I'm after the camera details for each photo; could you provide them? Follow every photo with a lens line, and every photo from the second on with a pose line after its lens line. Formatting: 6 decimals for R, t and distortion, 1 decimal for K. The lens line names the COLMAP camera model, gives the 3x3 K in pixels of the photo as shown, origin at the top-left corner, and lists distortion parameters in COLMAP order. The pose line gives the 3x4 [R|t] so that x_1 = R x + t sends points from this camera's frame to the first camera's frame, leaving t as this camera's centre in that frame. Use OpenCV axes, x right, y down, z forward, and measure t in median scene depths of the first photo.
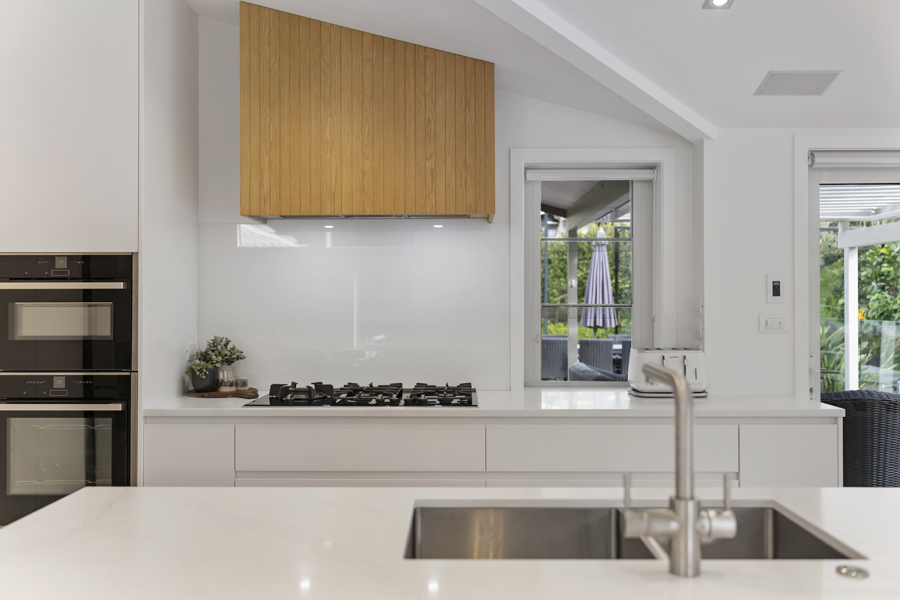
lens RADIAL K [[825.4, 0, 452.7], [0, 825.4, 295.5], [0, 0, 1]] dist [0.006716, 0.000000]
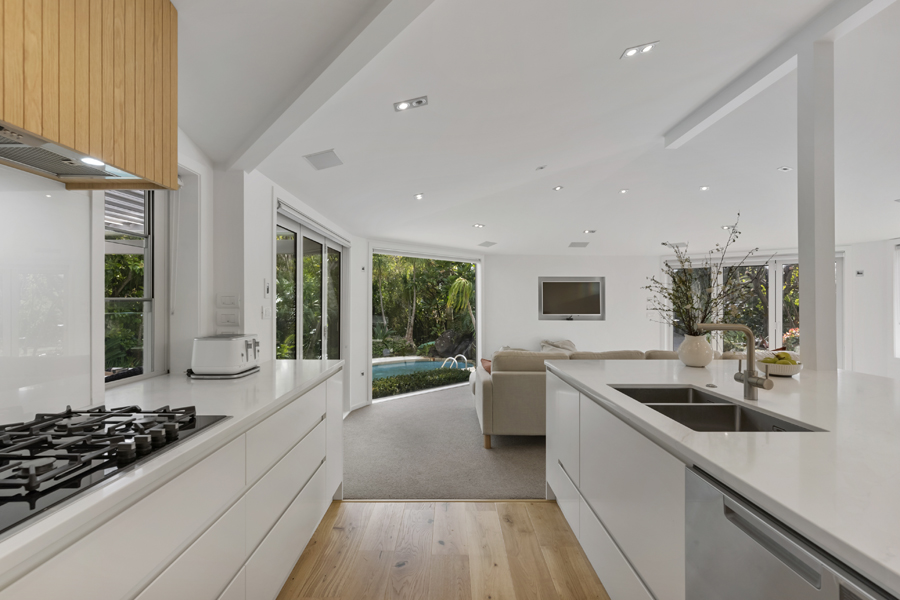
lens RADIAL K [[435.7, 0, 449.3], [0, 435.7, 298.0], [0, 0, 1]] dist [-0.001875, 0.000047]
pose [[-0.022205, 0.006193, 0.999734, -0.383410], [-0.006815, 0.999957, -0.006346, 0.011457], [-0.999730, -0.006954, -0.022162, 0.703278]]
